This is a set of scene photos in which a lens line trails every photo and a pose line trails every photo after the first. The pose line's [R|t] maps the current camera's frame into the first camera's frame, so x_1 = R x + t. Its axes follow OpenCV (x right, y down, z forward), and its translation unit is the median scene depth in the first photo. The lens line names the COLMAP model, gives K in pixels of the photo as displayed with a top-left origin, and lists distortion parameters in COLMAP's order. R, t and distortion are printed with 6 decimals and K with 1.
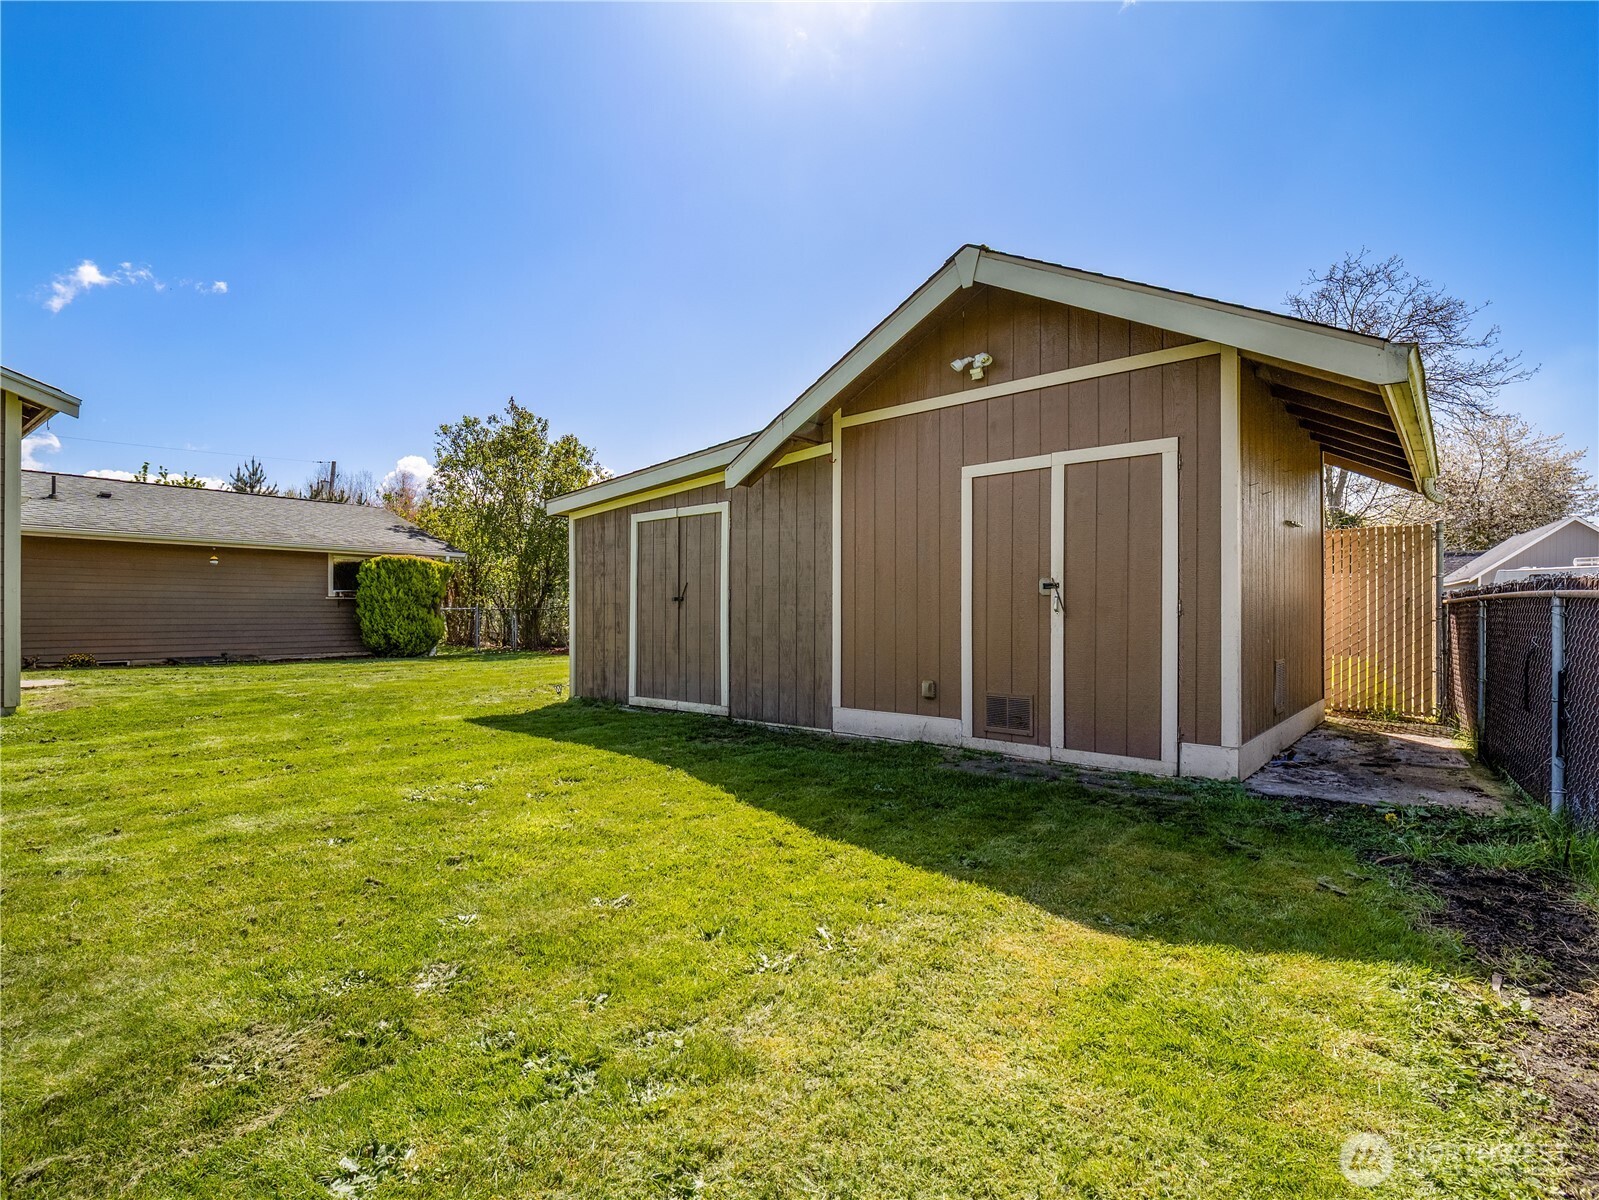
lens RADIAL K [[759.8, 0, 799.5], [0, 759.8, 600.0], [0, 0, 1]] dist [-0.001544, 0.000209]
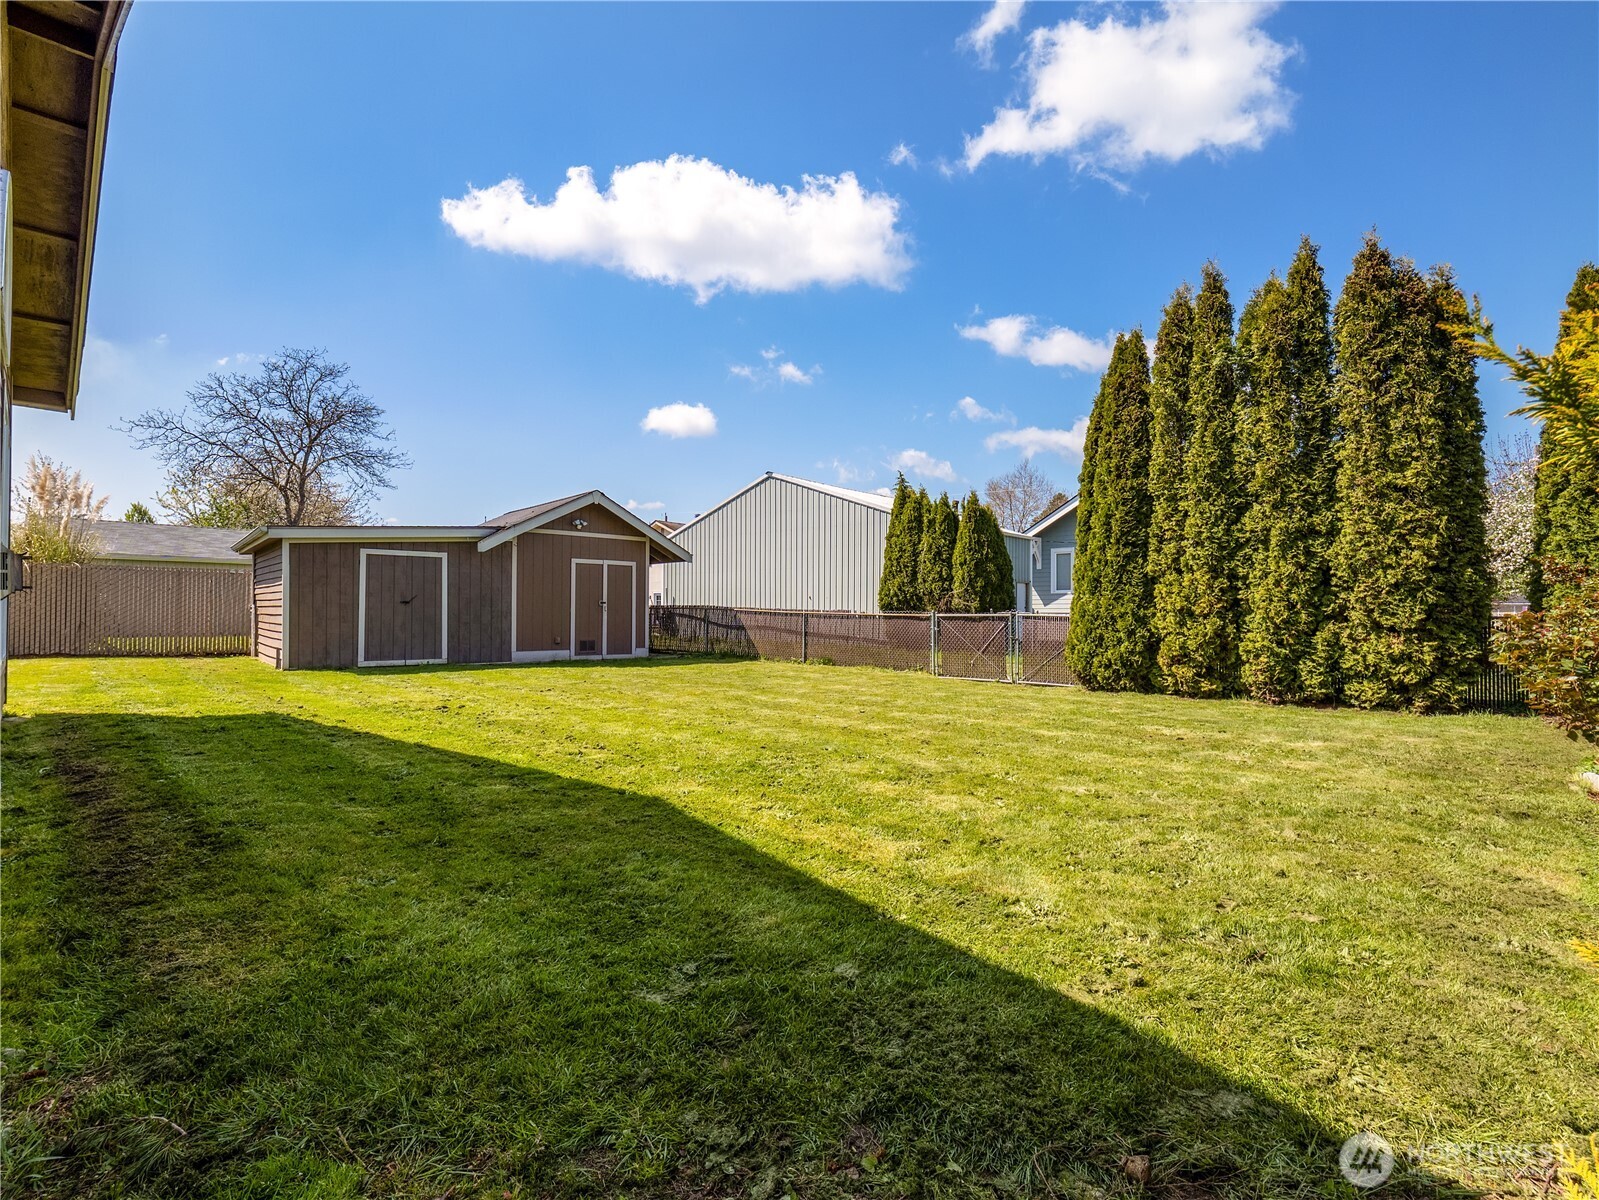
lens RADIAL K [[759.8, 0, 799.5], [0, 759.8, 600.0], [0, 0, 1]] dist [-0.001544, 0.000209]
pose [[0.142134, 0.024075, 0.989555, -1.882914], [-0.019049, 0.999586, -0.021583, 0.014867], [-0.989664, -0.015782, 0.142534, -0.165843]]
